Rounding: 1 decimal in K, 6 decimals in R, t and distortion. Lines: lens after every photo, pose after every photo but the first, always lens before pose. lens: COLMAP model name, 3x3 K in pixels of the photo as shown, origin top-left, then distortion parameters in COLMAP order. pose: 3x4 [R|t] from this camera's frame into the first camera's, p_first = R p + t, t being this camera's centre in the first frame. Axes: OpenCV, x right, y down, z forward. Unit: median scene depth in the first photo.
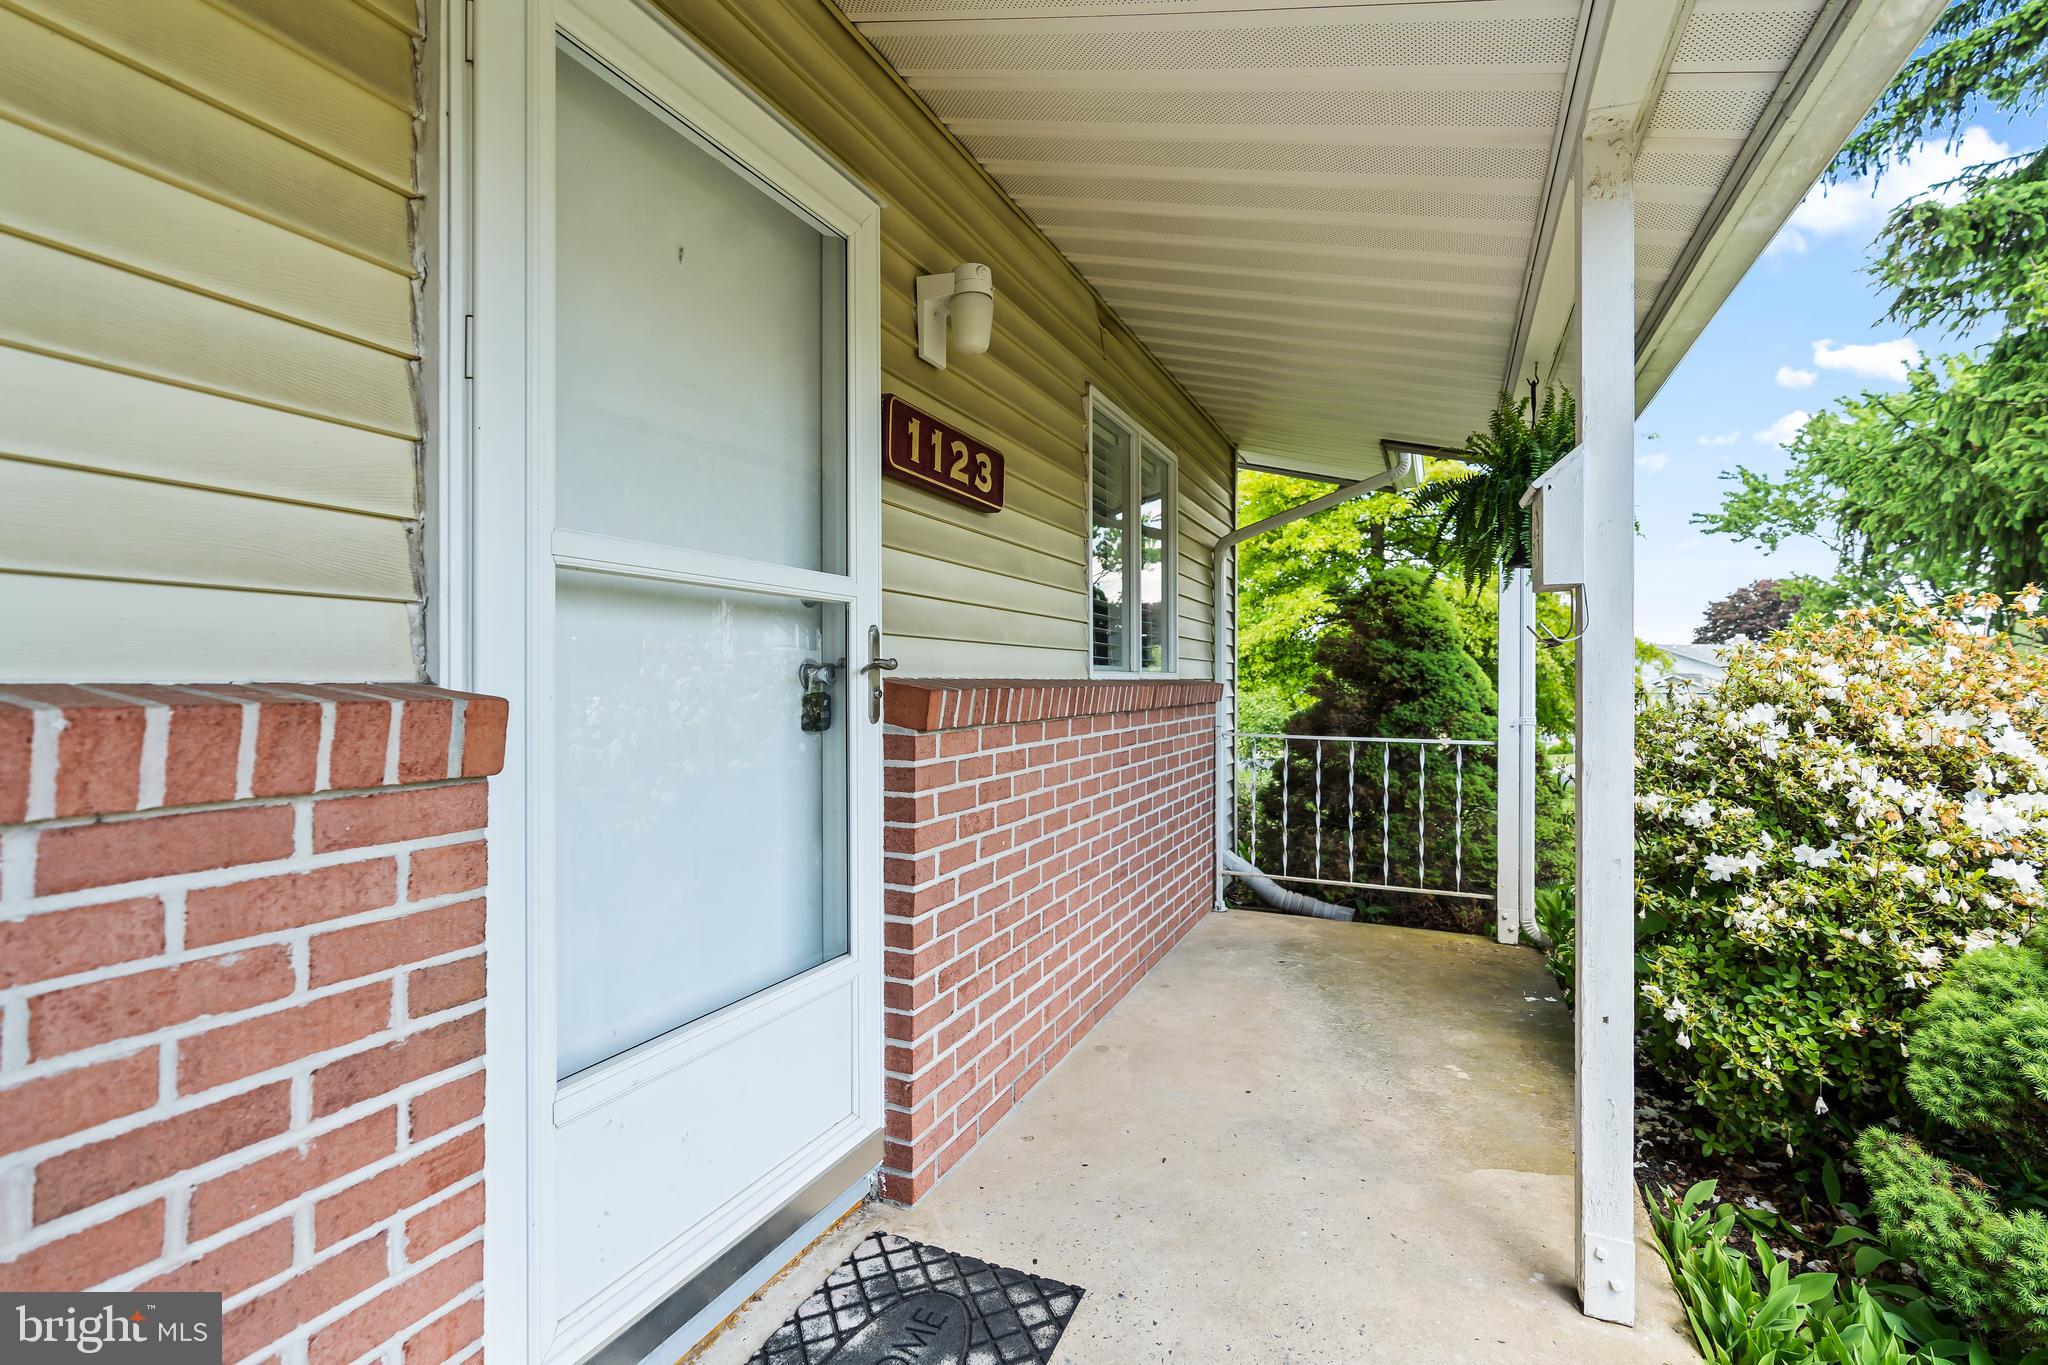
lens RADIAL K [[929.1, 0, 1024.8], [0, 929.1, 684.6], [0, 0, 1]] dist [-0.003179, 0.001510]
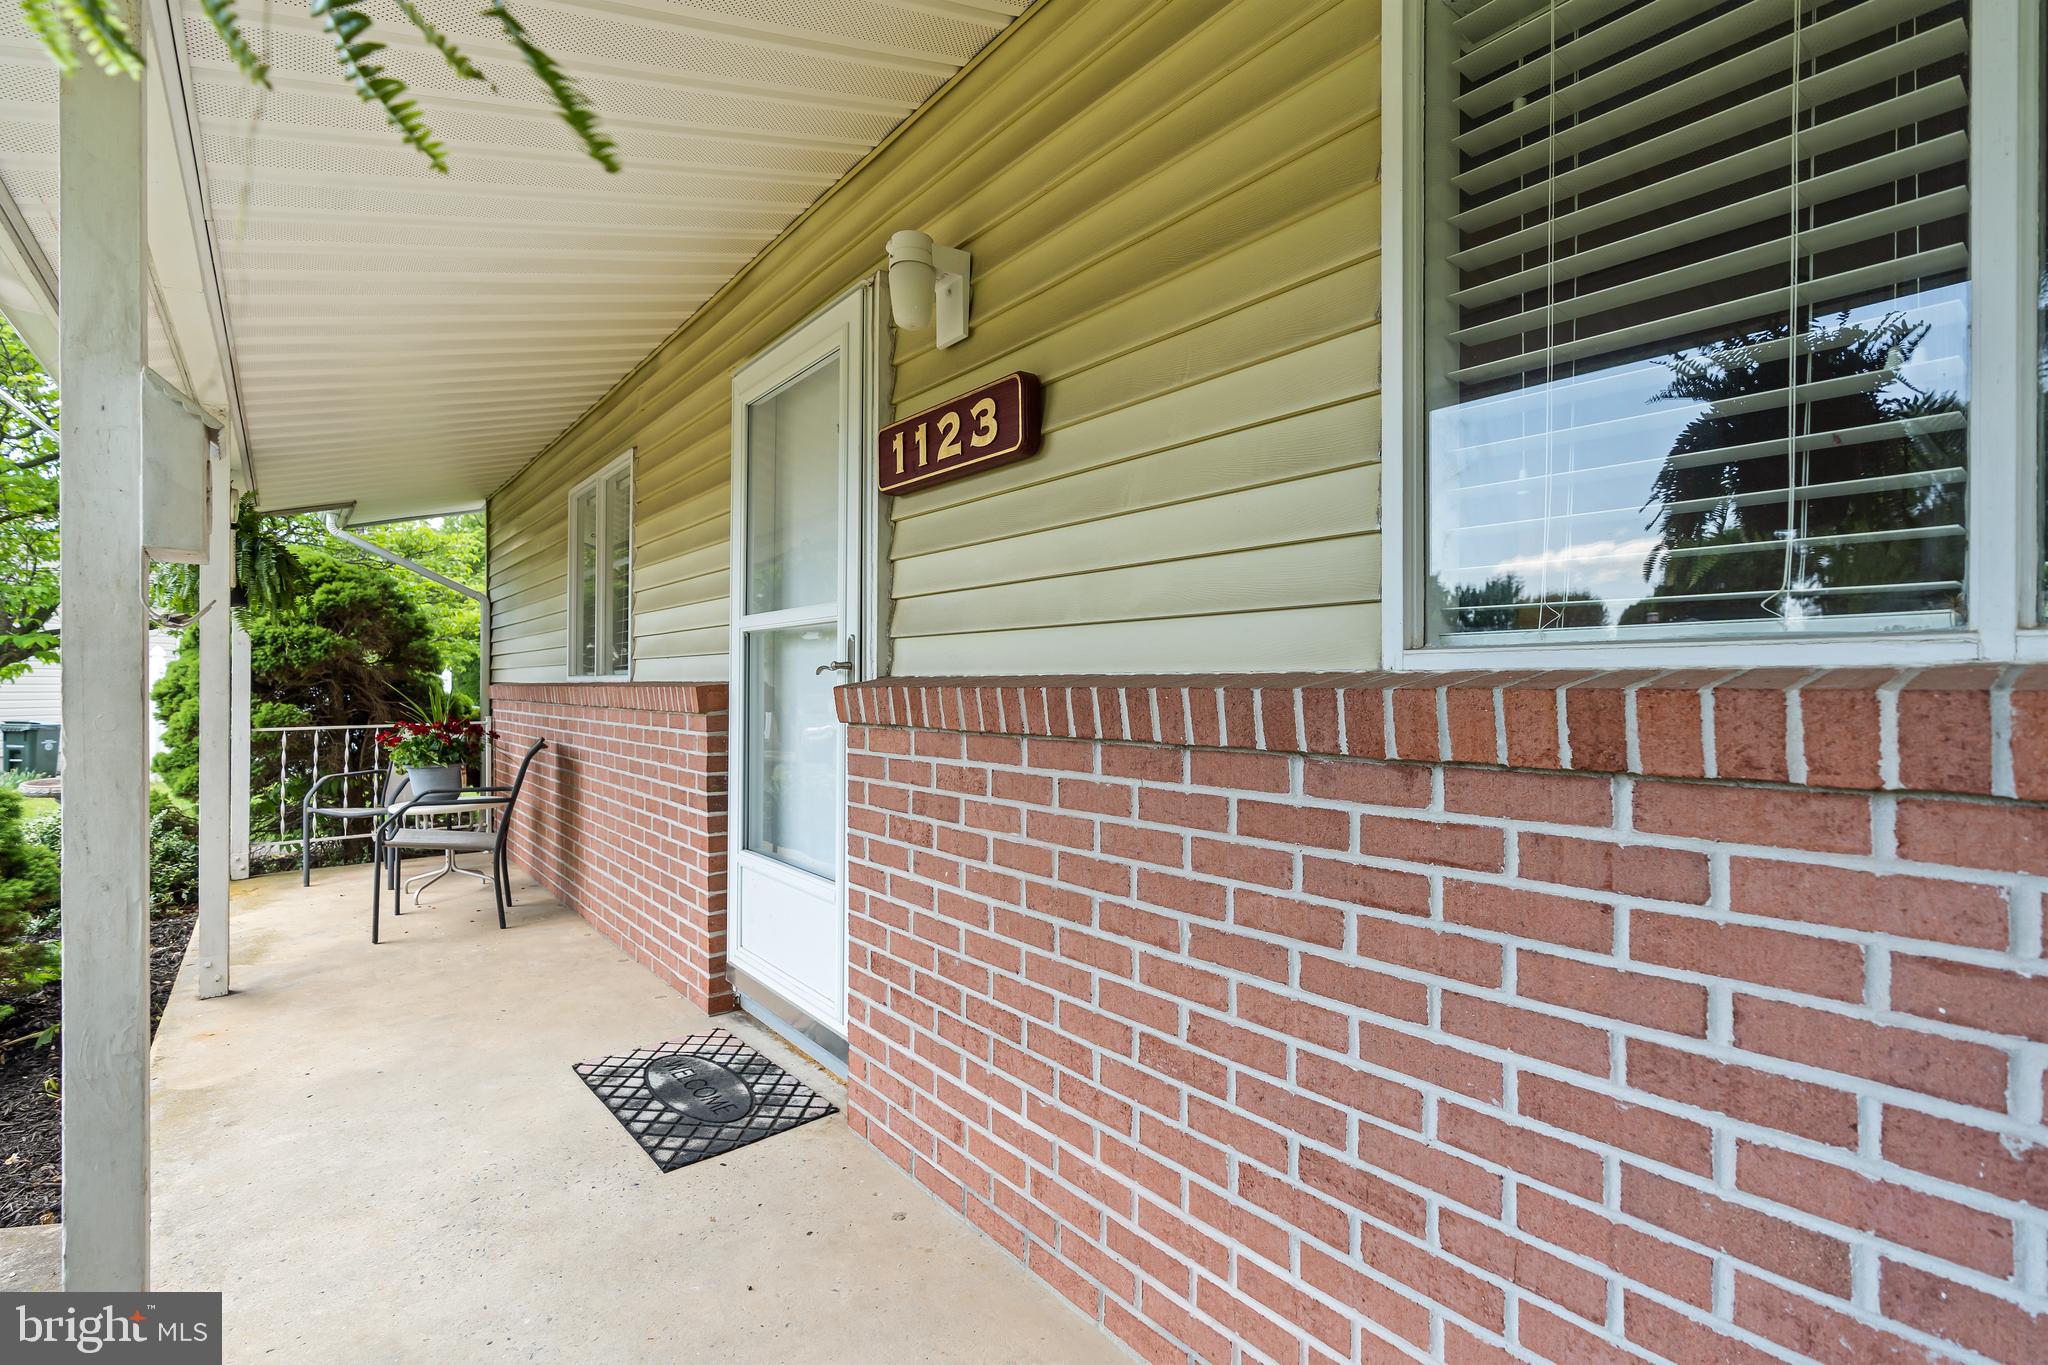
lens RADIAL K [[929.1, 0, 1012.8], [0, 929.1, 662.7], [0, 0, 1]] dist [-0.003179, 0.001510]
pose [[-0.462704, -0.003801, -0.886505, 0.993728], [0.009870, 0.999907, -0.009438, -0.014450], [0.886458, -0.013117, -0.462624, 2.083313]]
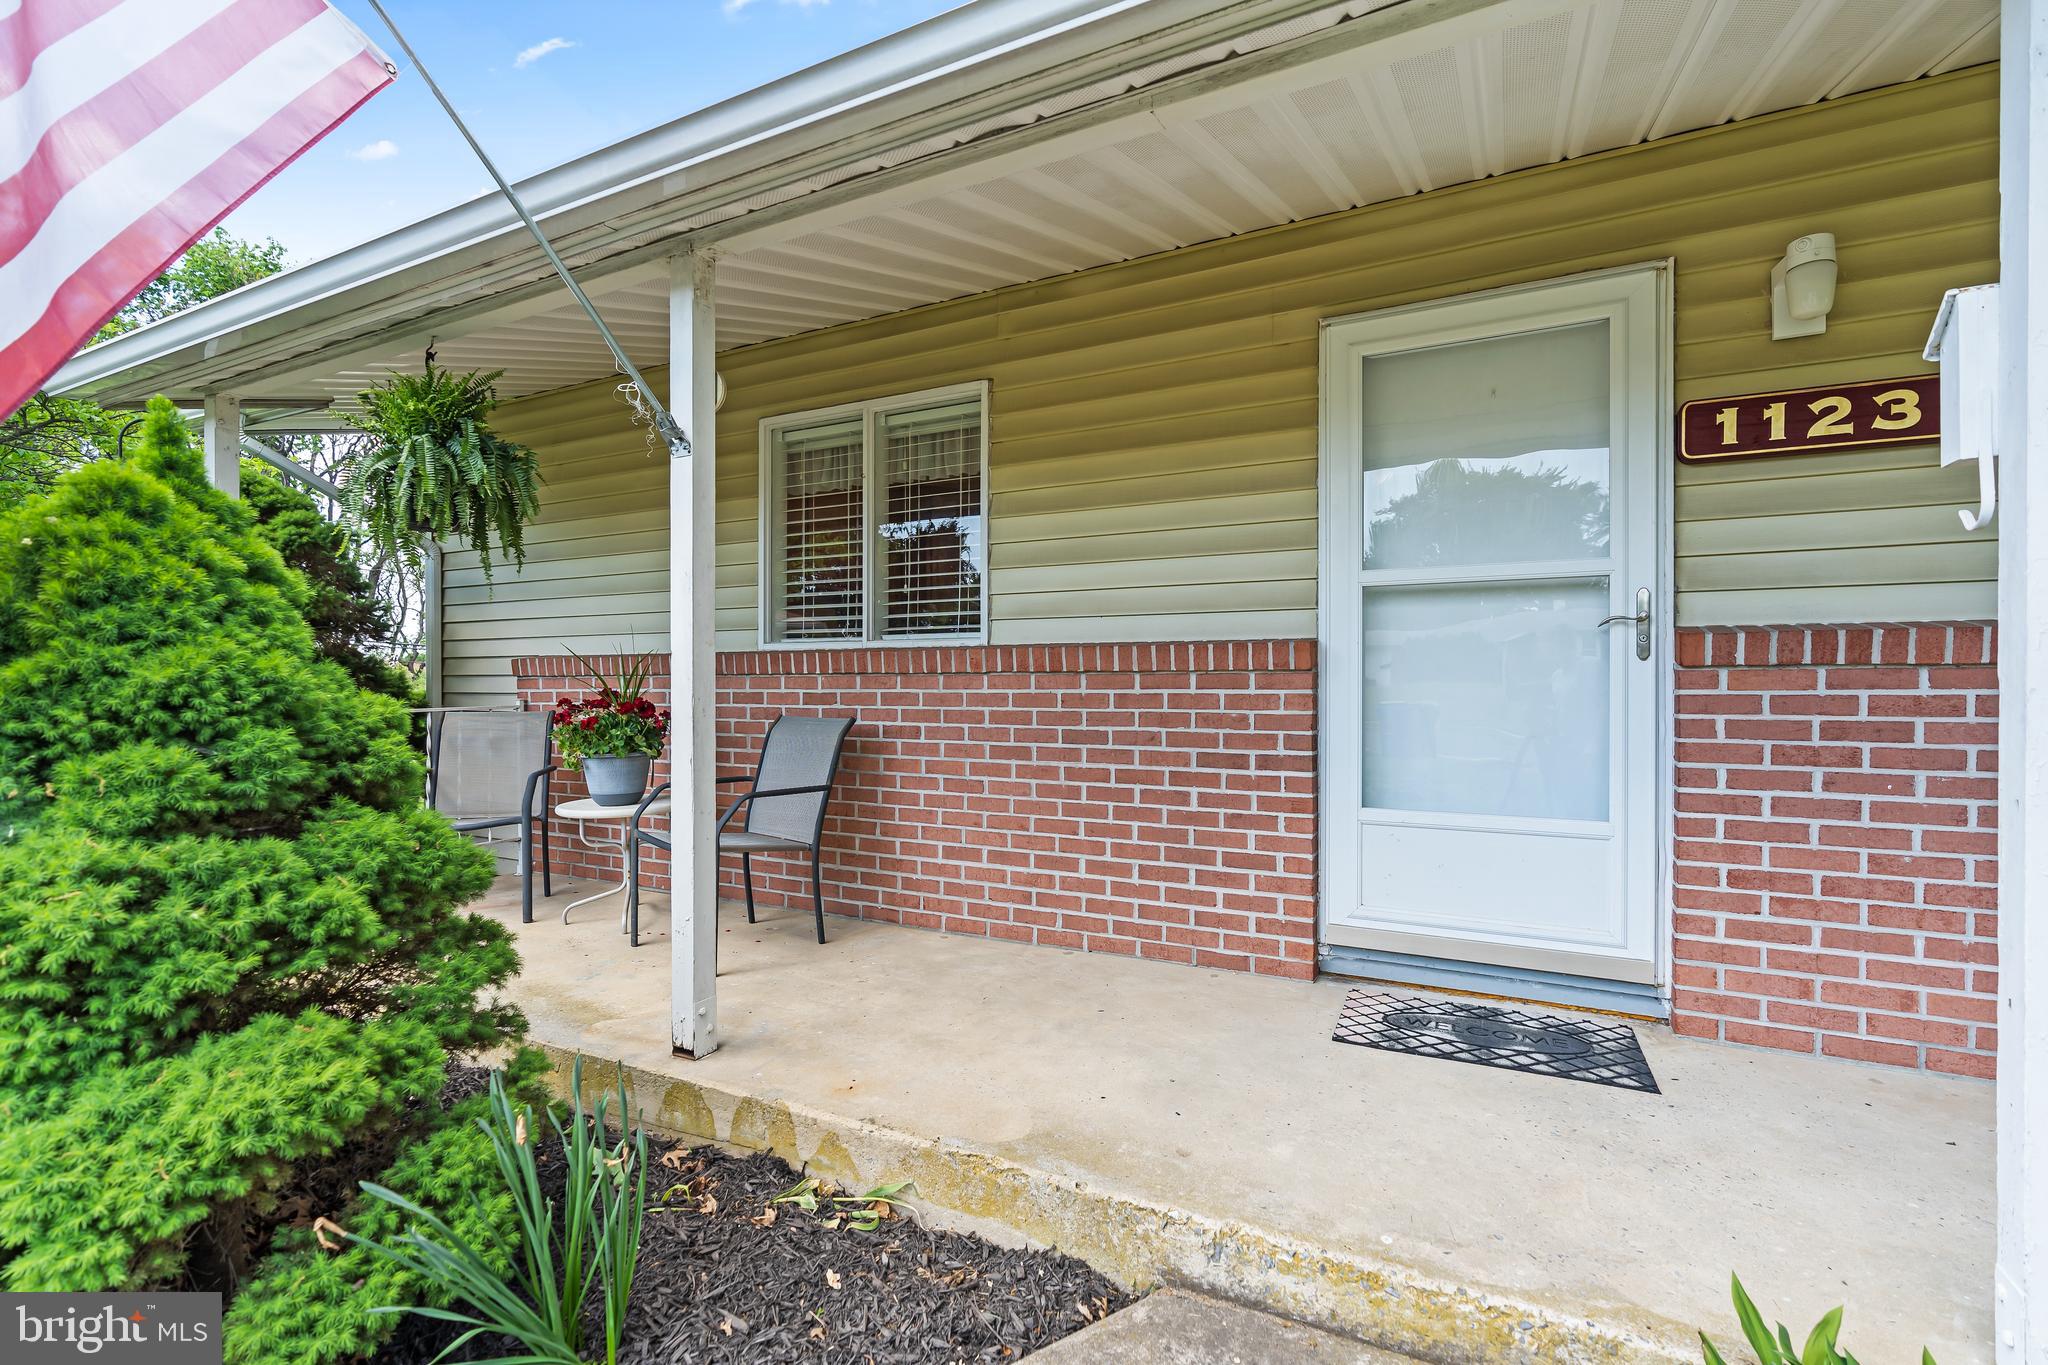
lens RADIAL K [[929.1, 0, 1030.1], [0, 929.1, 666.2], [0, 0, 1]] dist [-0.003179, 0.001510]
pose [[-0.049218, -0.003857, -0.998781, 1.453054], [0.004597, 0.999981, -0.004088, 0.061572], [0.998777, -0.004793, -0.049200, 0.202810]]
